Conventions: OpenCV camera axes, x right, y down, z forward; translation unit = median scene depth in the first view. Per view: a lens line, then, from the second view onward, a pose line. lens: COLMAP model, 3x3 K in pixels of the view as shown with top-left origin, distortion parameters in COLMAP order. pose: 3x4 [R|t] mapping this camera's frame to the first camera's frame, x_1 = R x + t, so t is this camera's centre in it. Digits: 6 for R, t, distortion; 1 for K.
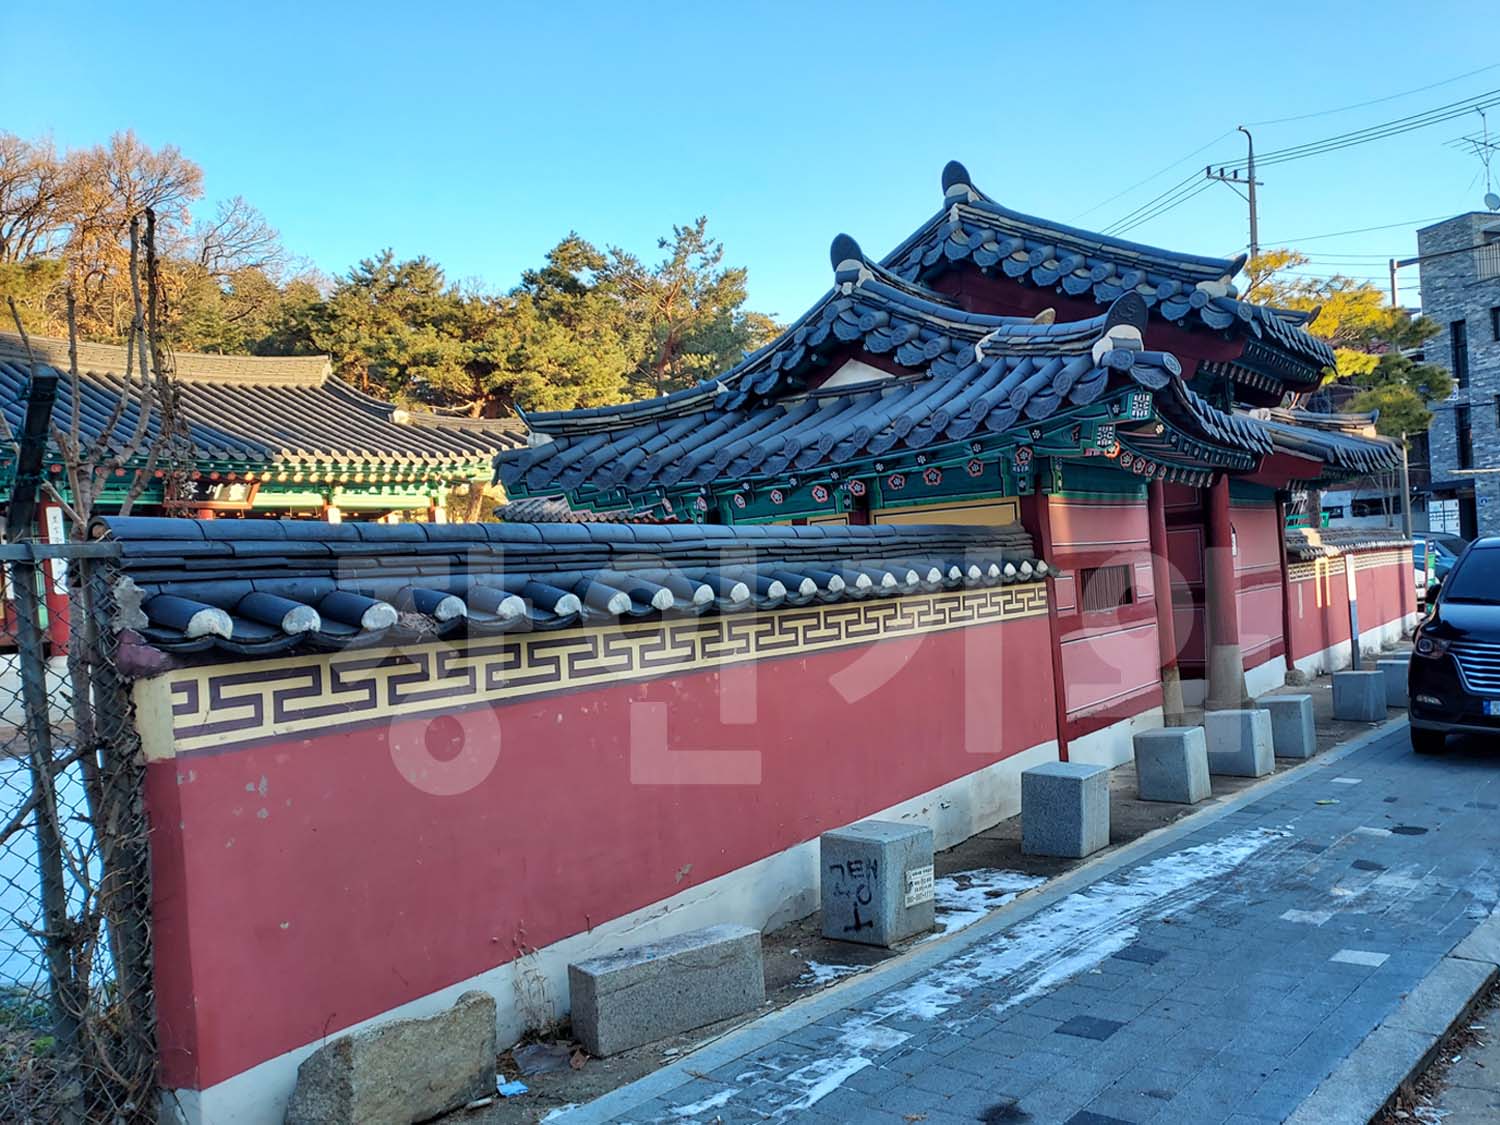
lens RADIAL K [[1216.4, 0, 842.1], [0, 1216.4, 564.2], [0, 0, 1]] dist [0.064156, -0.017995]
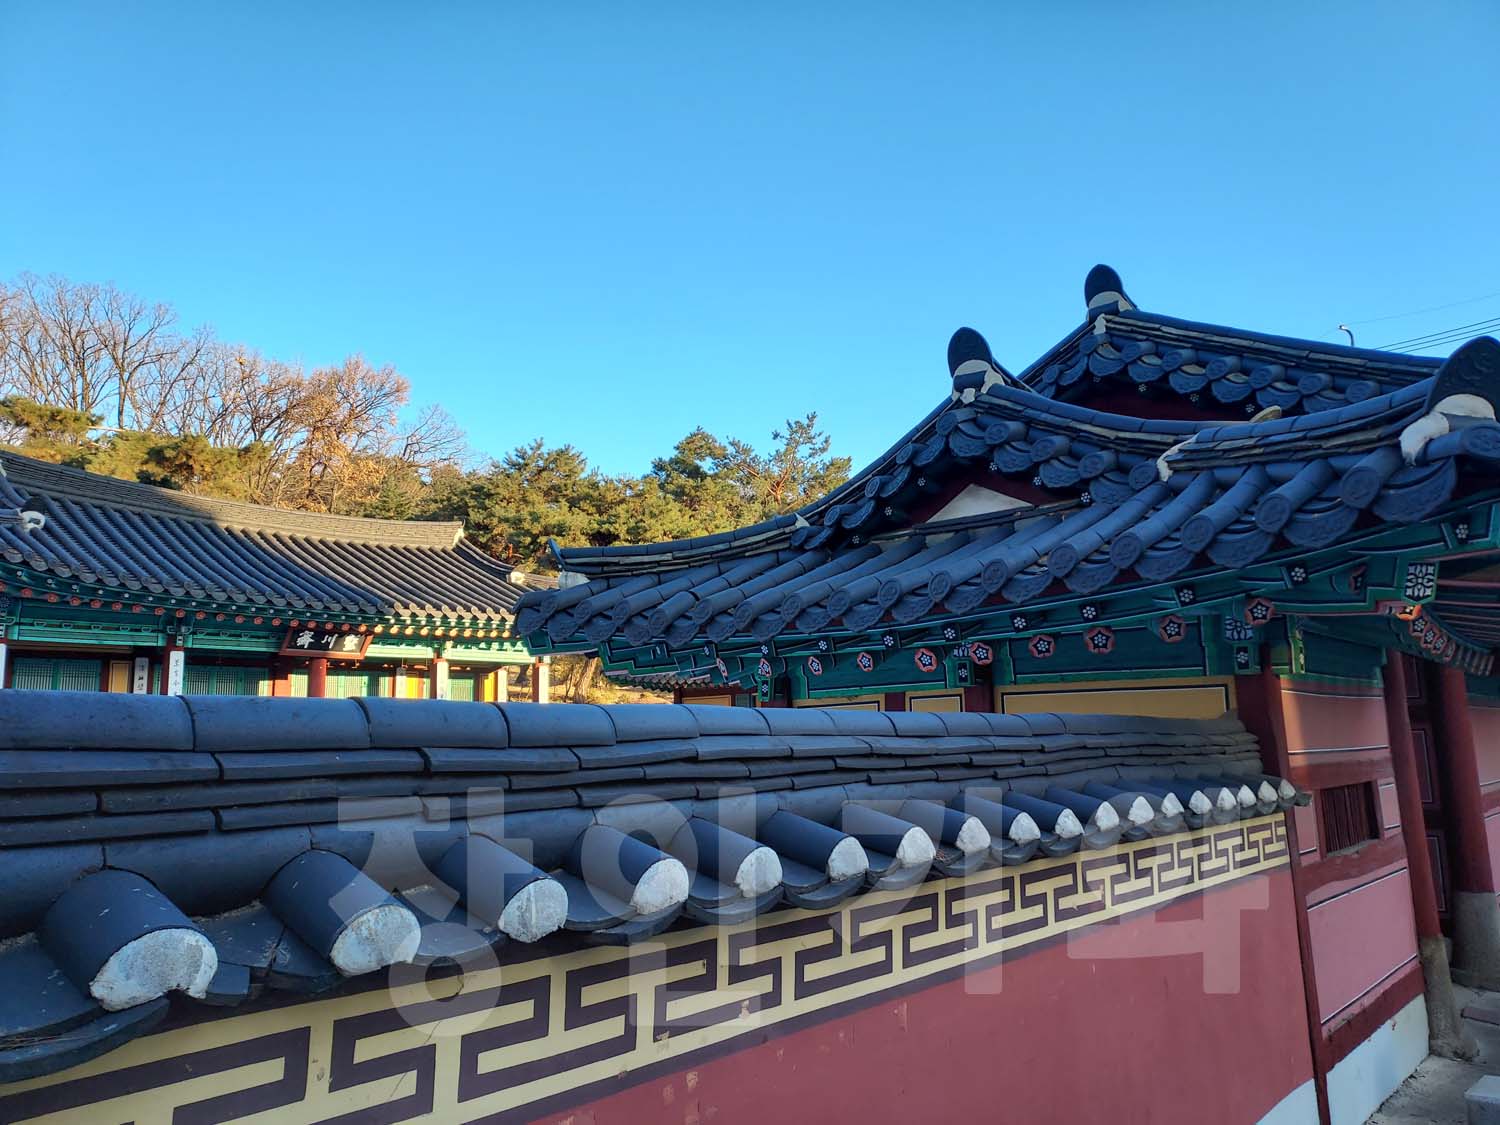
lens RADIAL K [[1106.4, 0, 754.4], [0, 1106.4, 591.6], [0, 0, 1]] dist [0.086969, -0.002966]
pose [[0.986700, 0.028144, -0.160100, -0.012553], [-0.047488, 0.991840, -0.118313, -0.013745], [0.155464, 0.124342, 0.979985, 0.296107]]
